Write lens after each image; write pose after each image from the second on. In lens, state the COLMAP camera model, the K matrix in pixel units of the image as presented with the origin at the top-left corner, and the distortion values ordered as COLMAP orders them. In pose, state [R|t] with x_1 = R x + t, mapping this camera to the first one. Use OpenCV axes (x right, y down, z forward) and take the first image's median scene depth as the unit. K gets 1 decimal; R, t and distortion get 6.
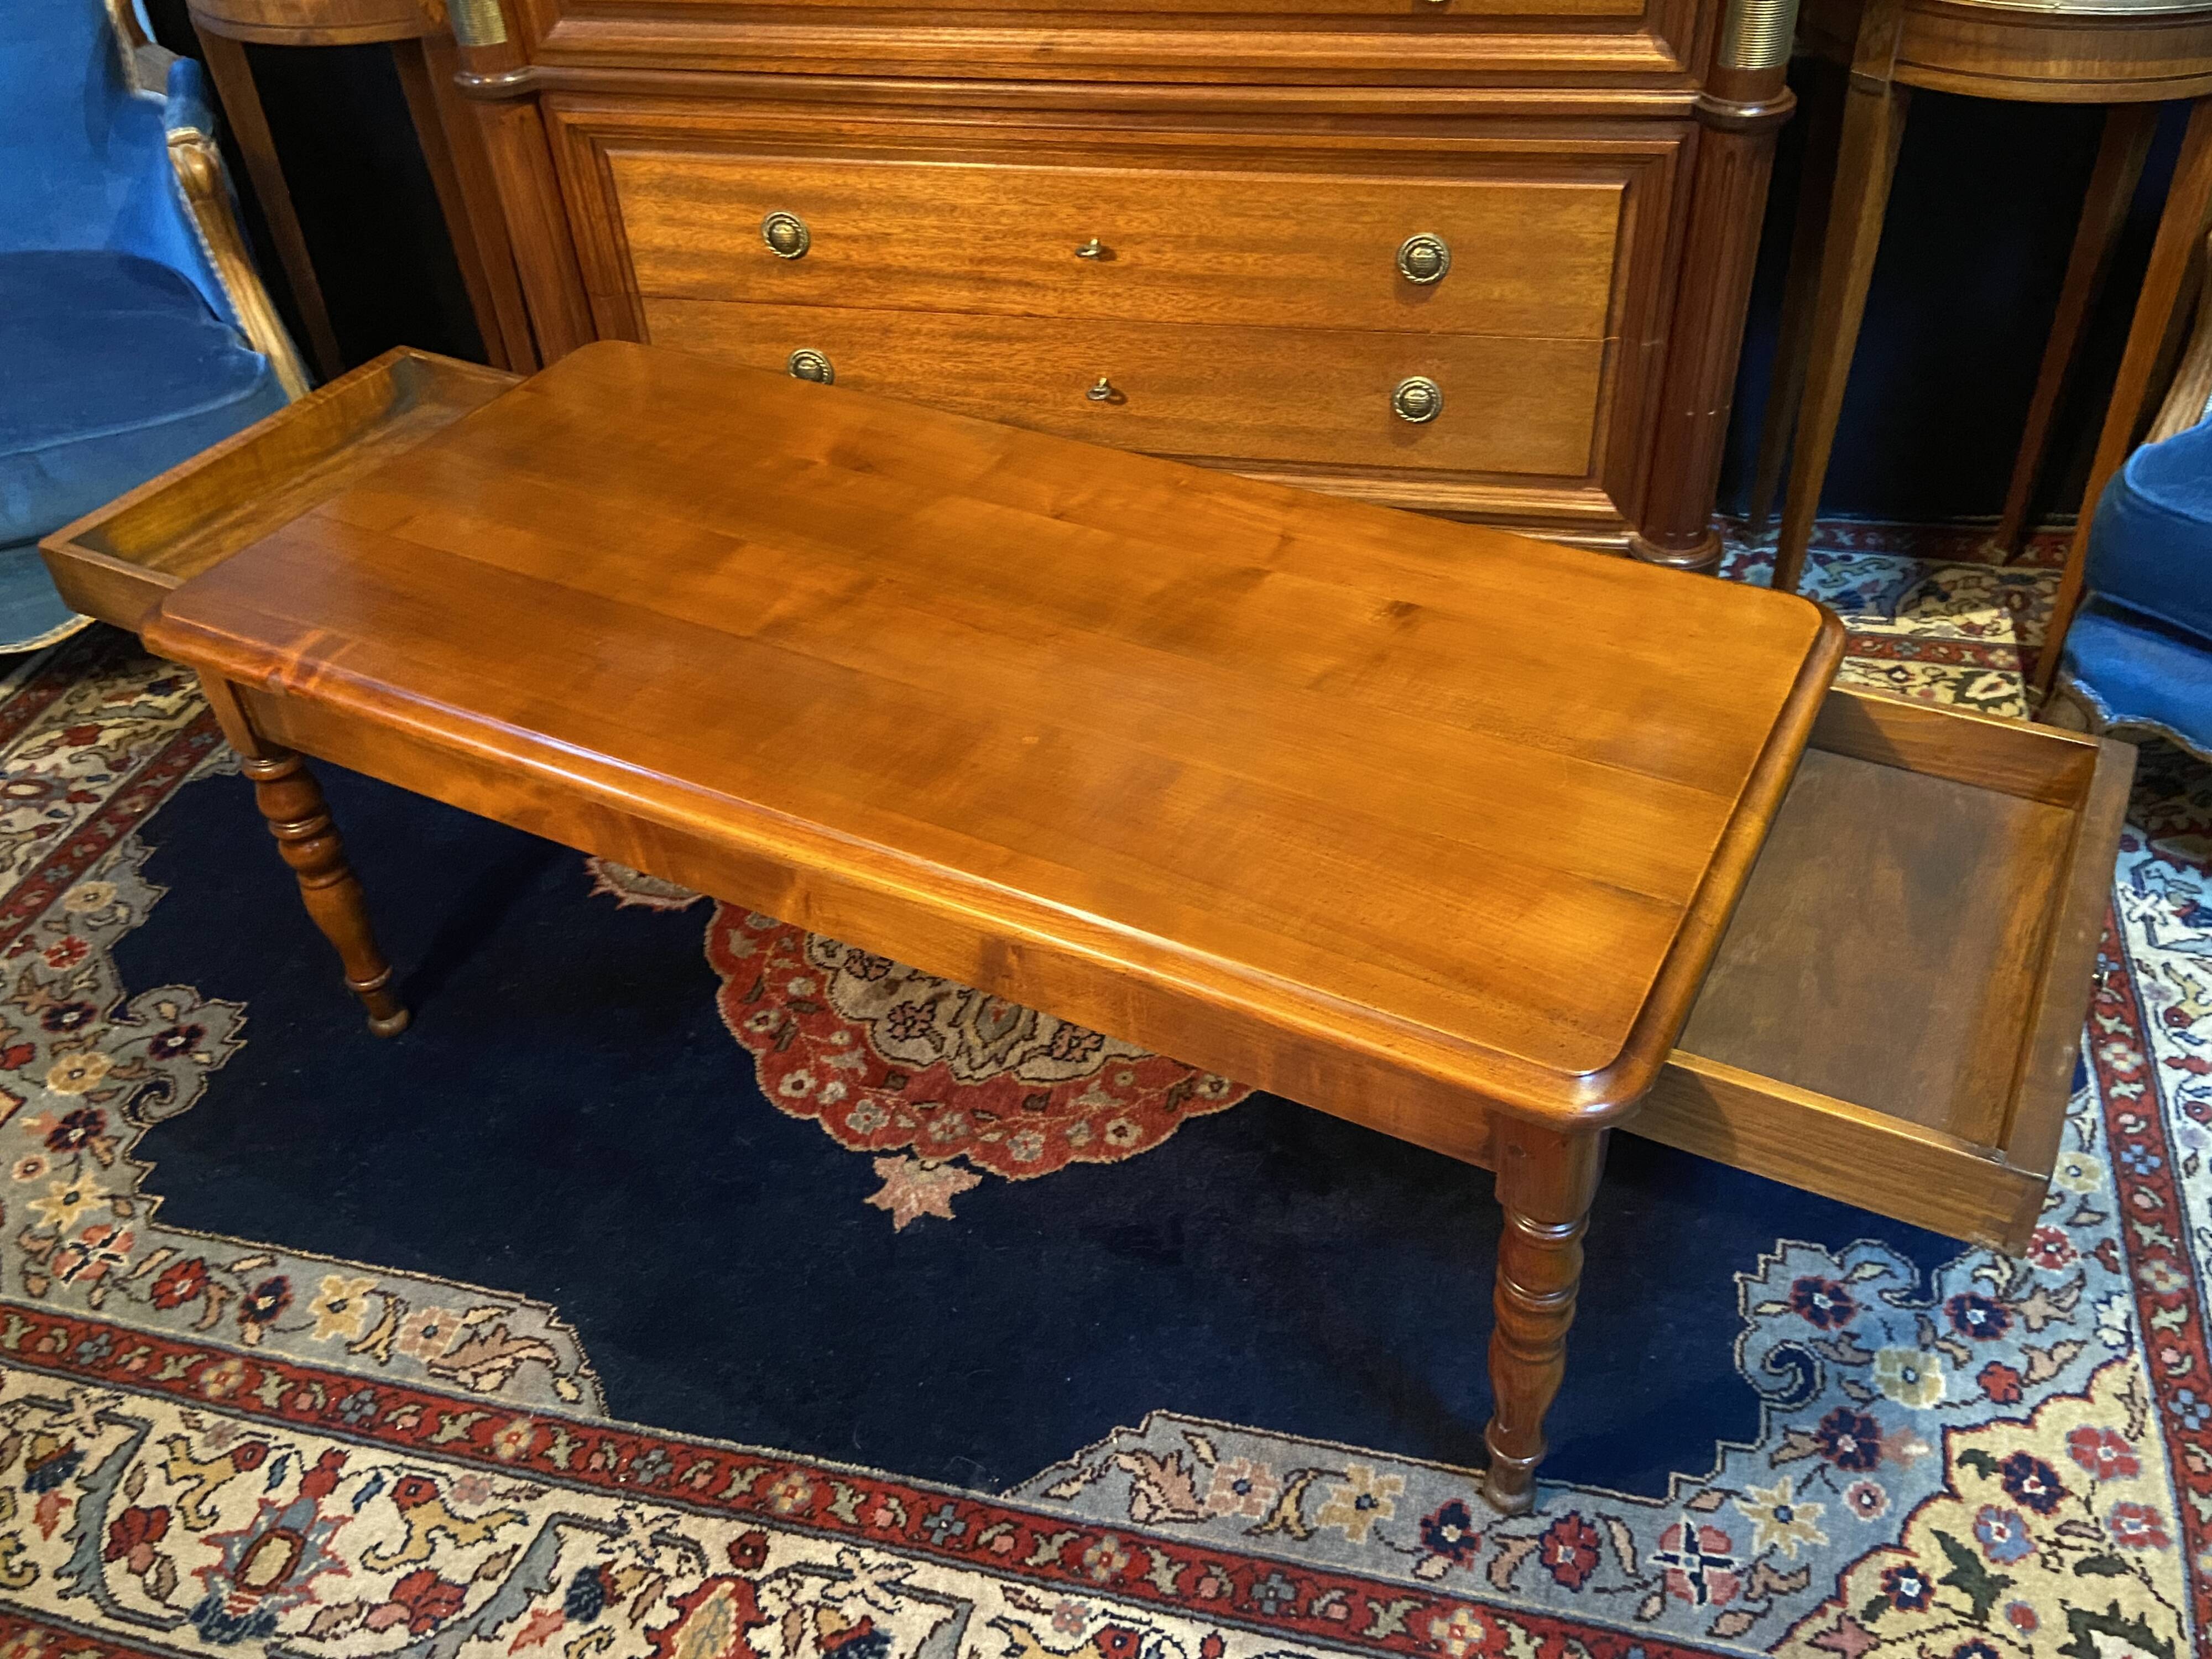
lens RADIAL K [[1871.9, 0, 1130.2], [0, 1871.9, 826.4], [0, 0, 1]] dist [0.129892, -0.175517]
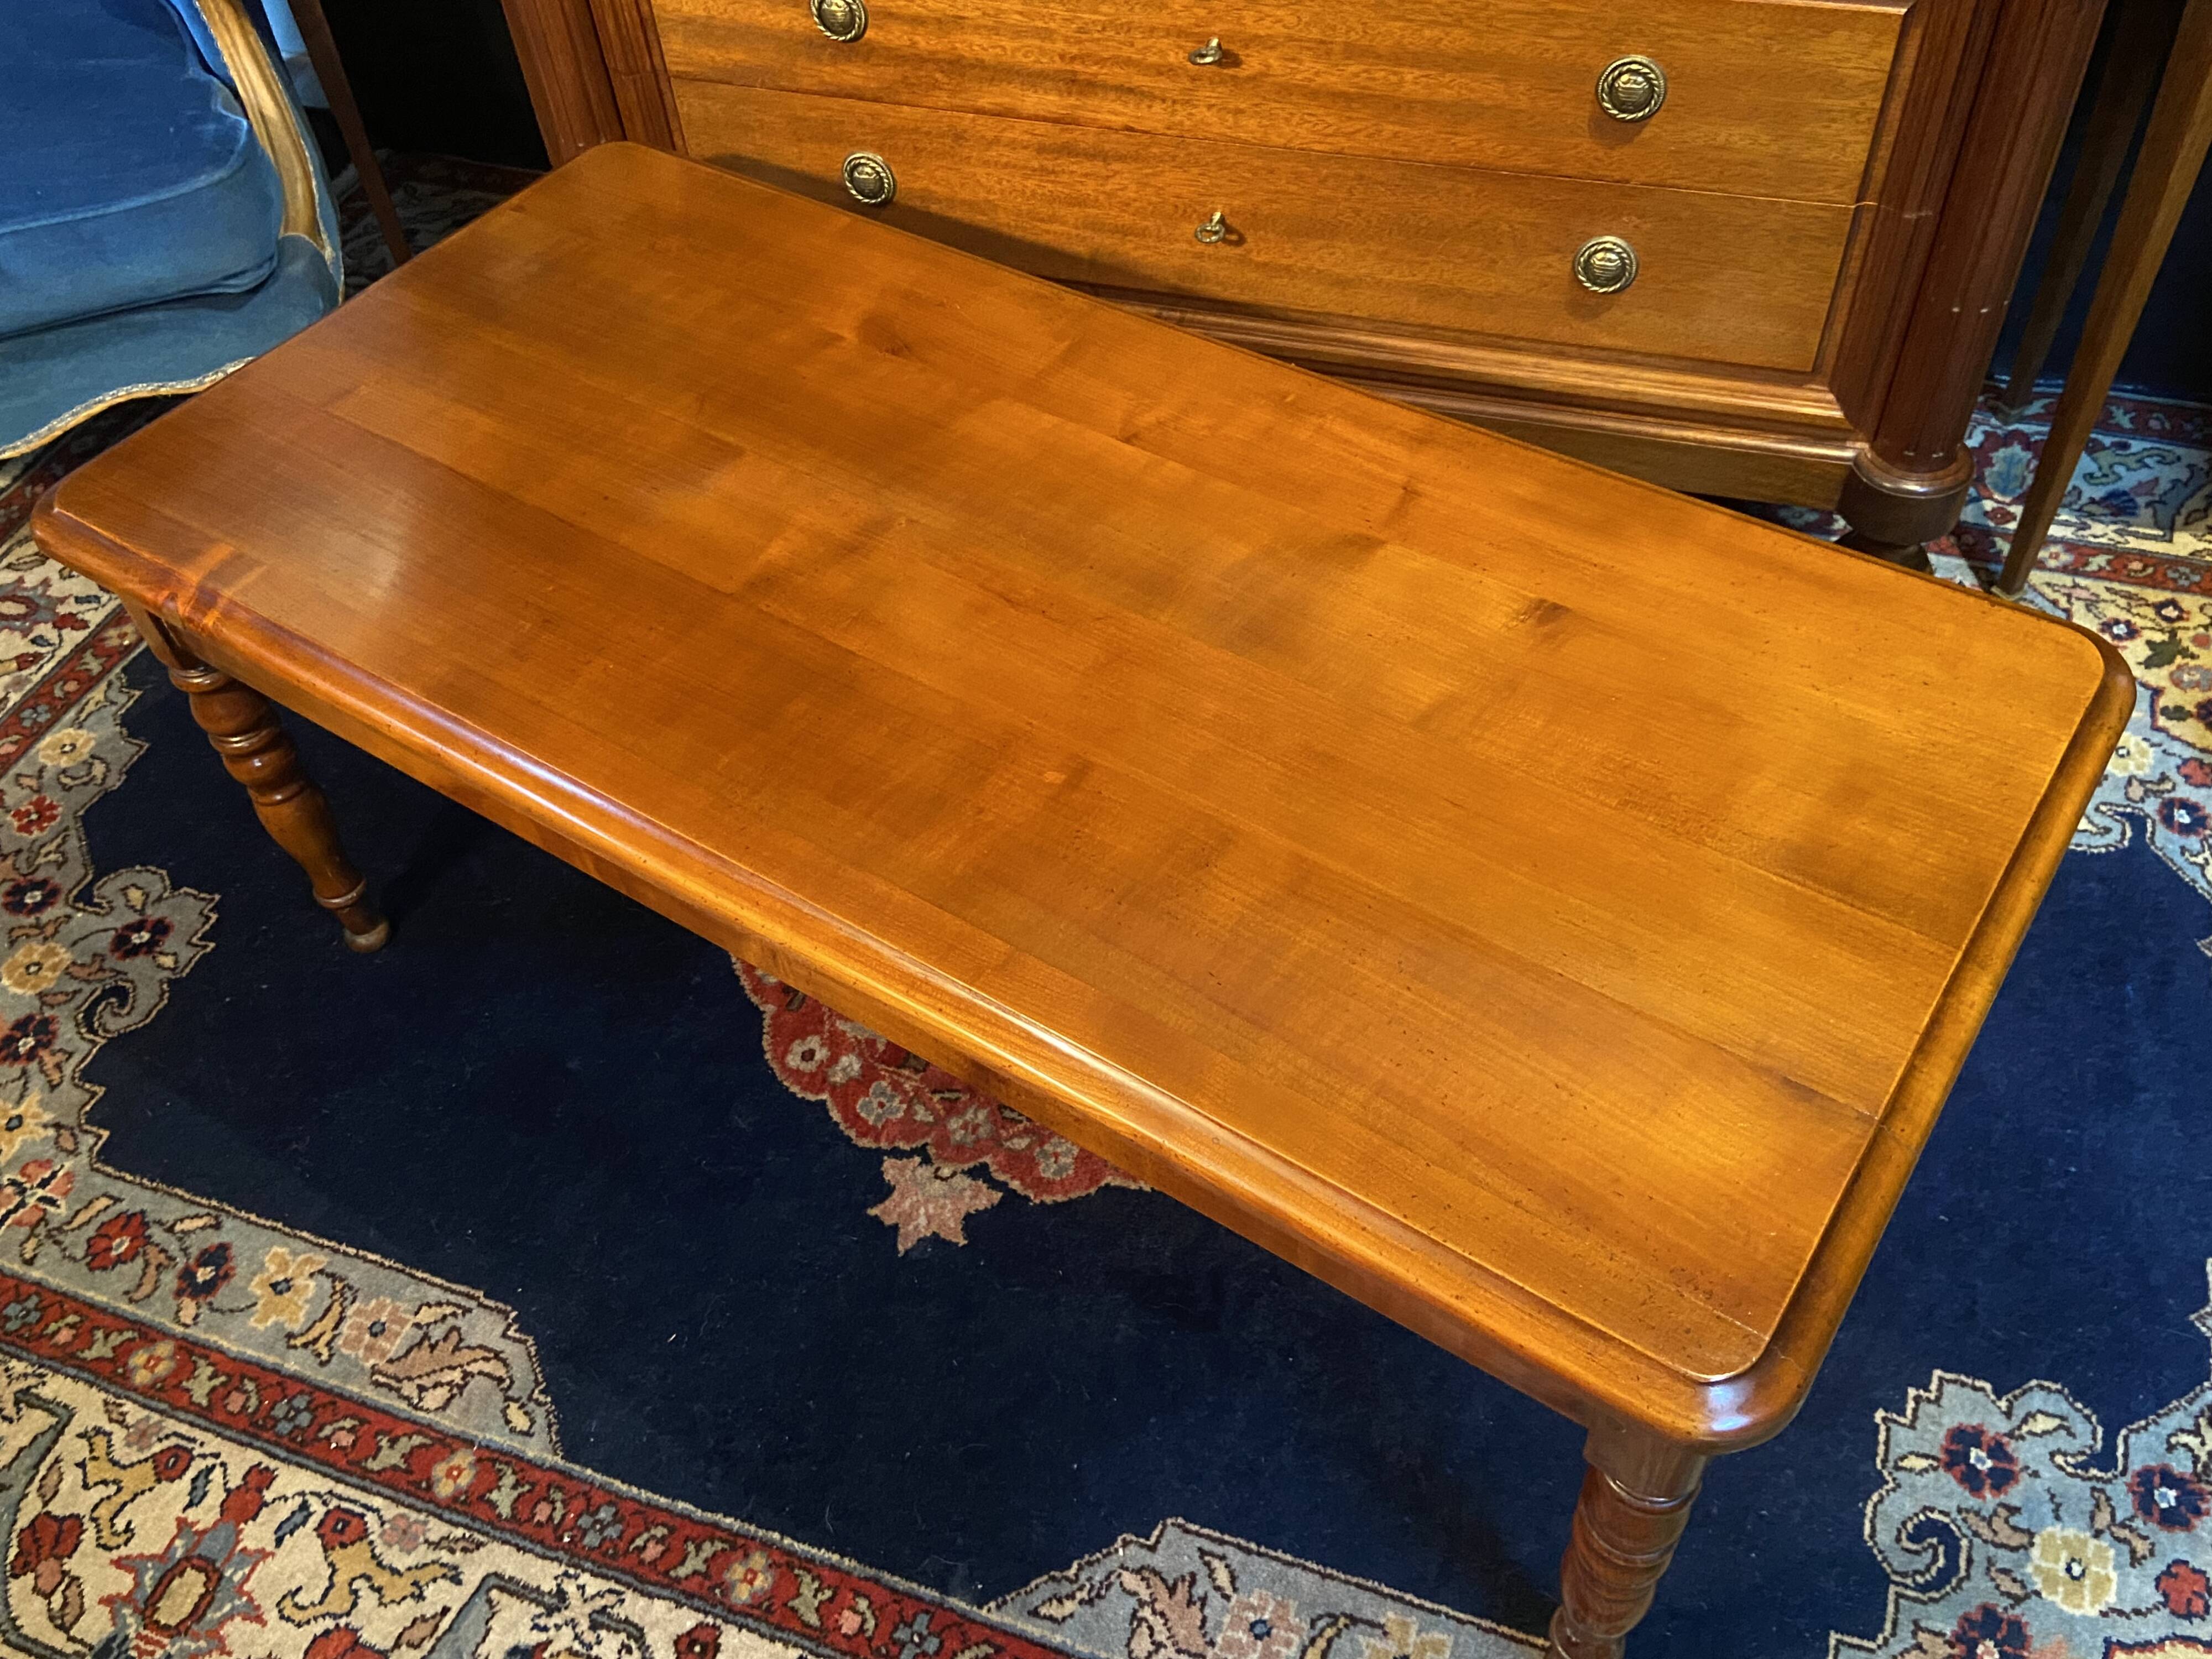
lens RADIAL K [[1877.1, 0, 1131.4], [0, 1877.1, 840.8], [0, 0, 1]] dist [0.133899, -0.182761]
pose [[0.994847, 0.072169, -0.071206, 0.035229], [-0.059246, 0.983777, 0.169333, -0.142885], [0.082271, -0.164242, 0.982983, 0.194105]]
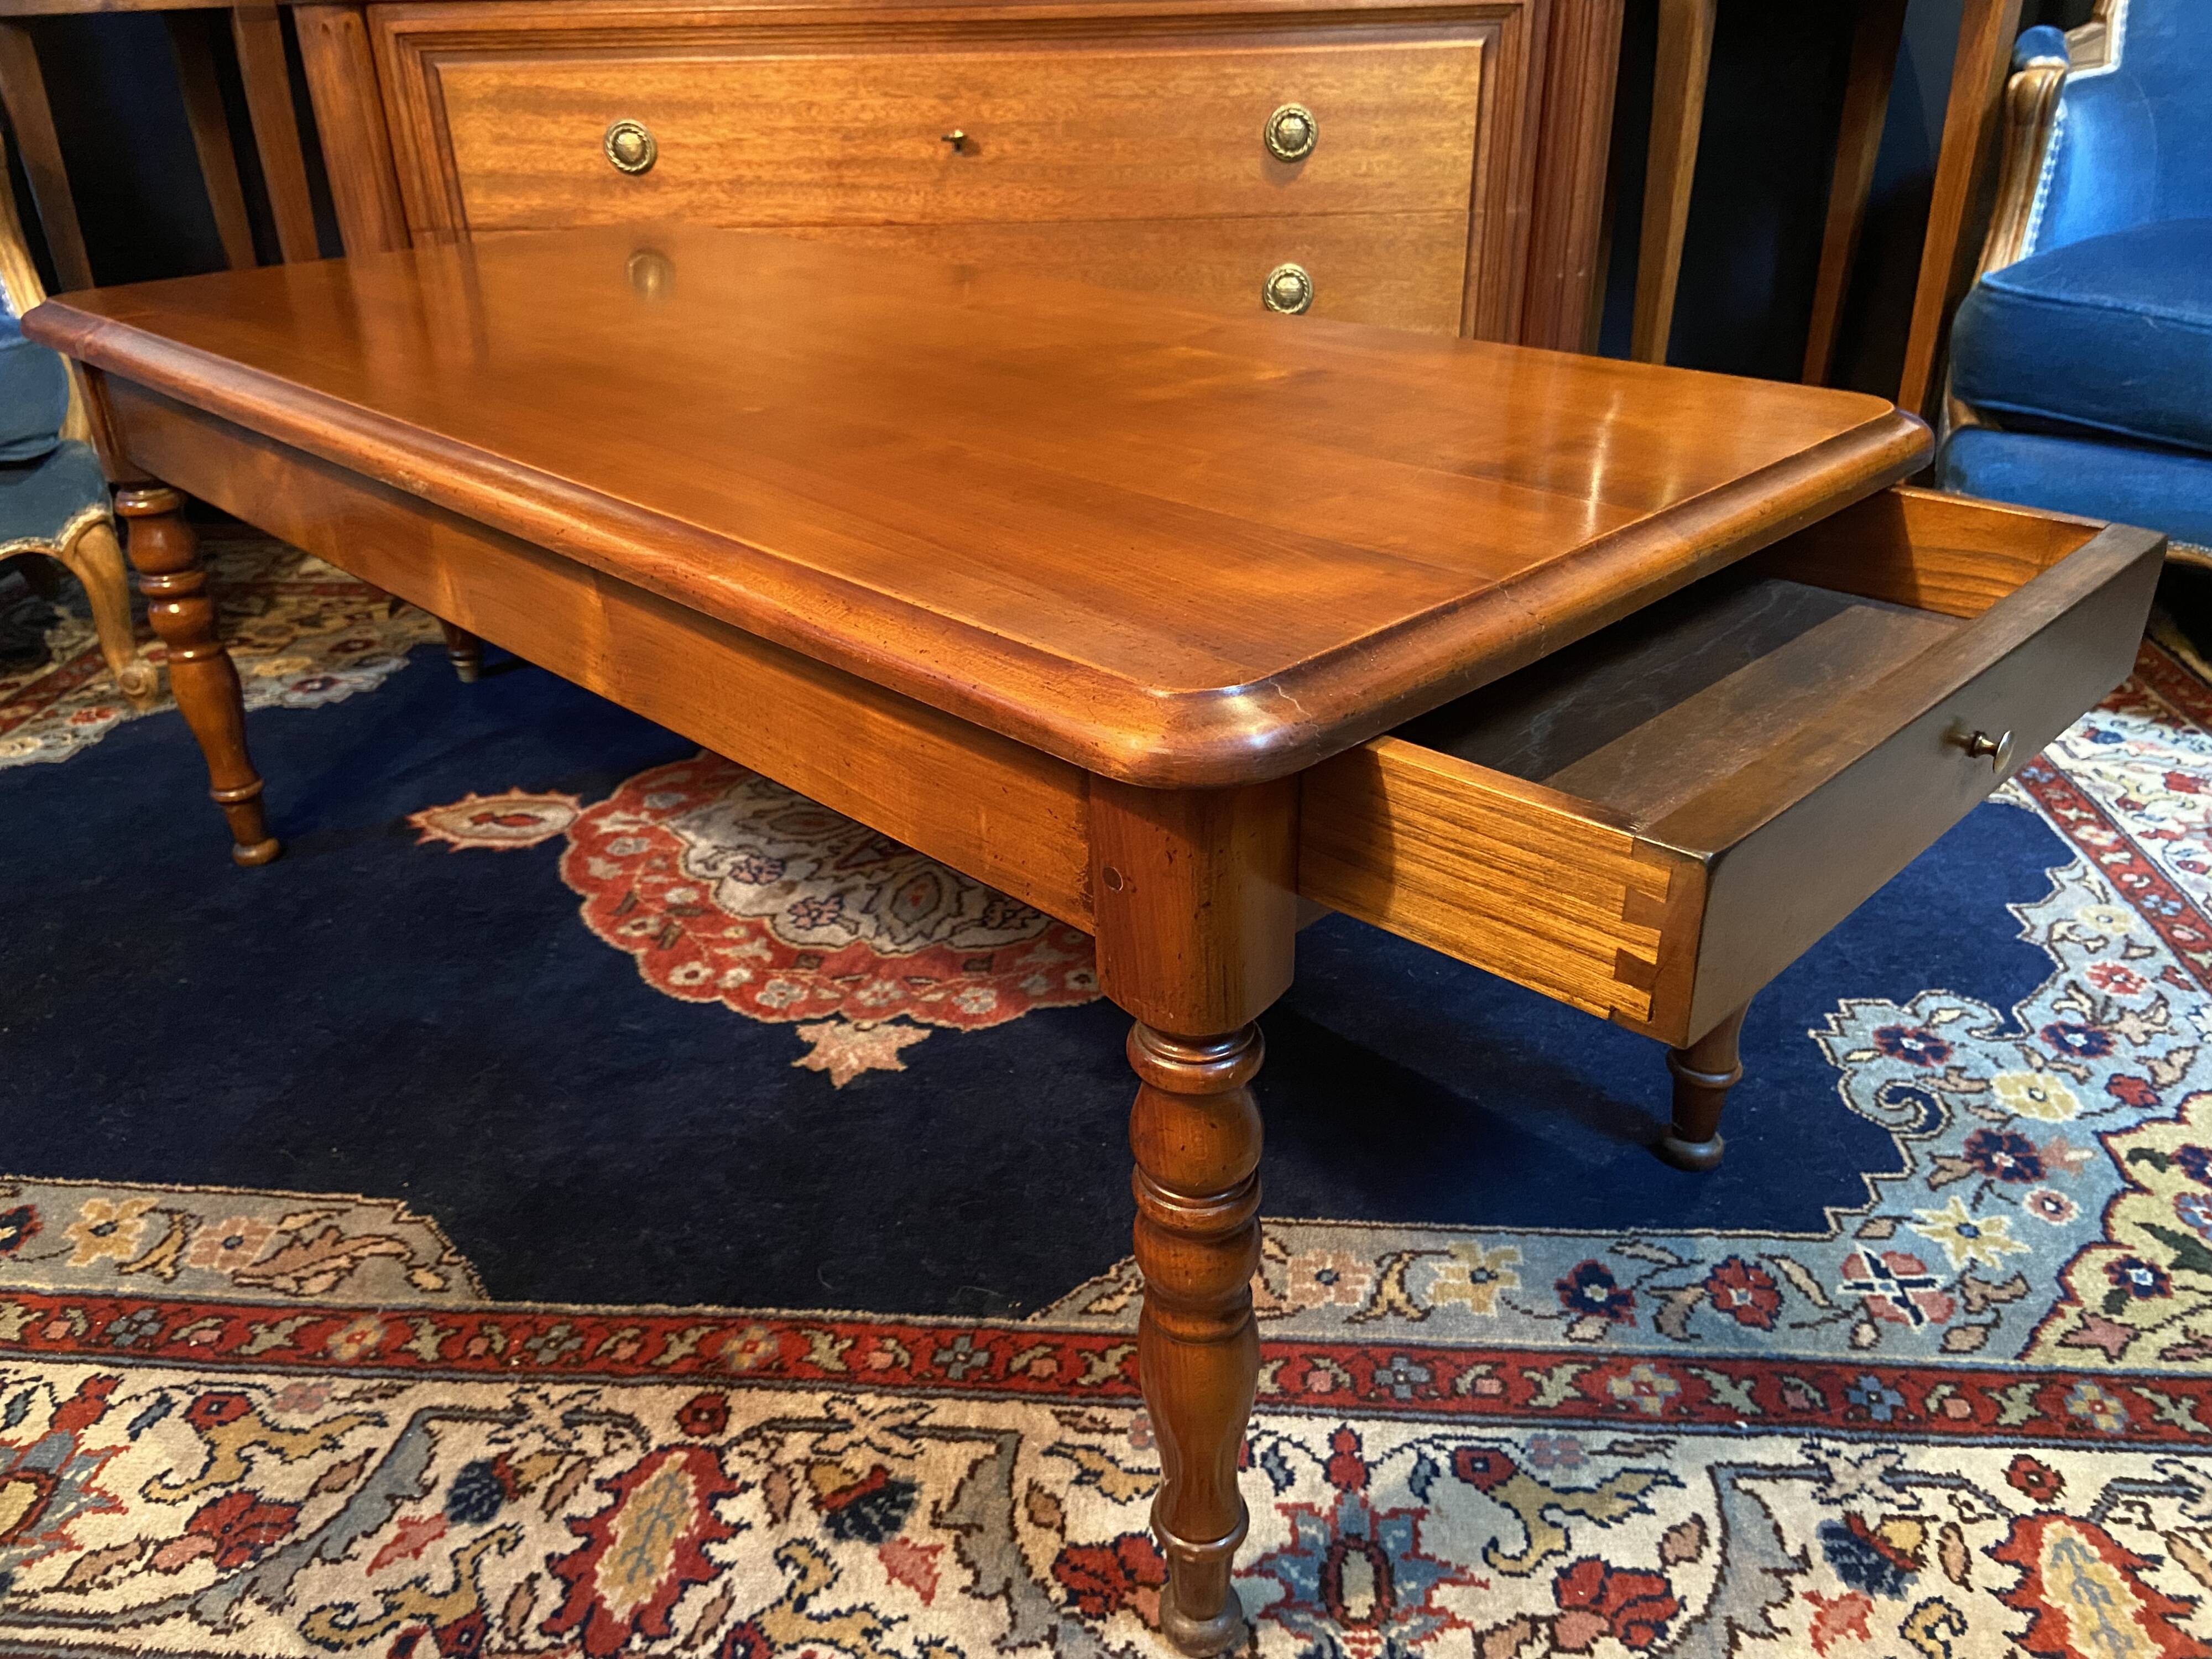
lens RADIAL K [[1660.3, 0, 1091.3], [0, 1660.3, 817.4], [0, 0, 1]] dist [0.132720, -0.185268]
pose [[0.986697, -0.054094, 0.153307, -0.132541], [0.086359, 0.973368, -0.212362, 0.291450], [-0.137736, 0.222776, 0.965090, 0.279388]]
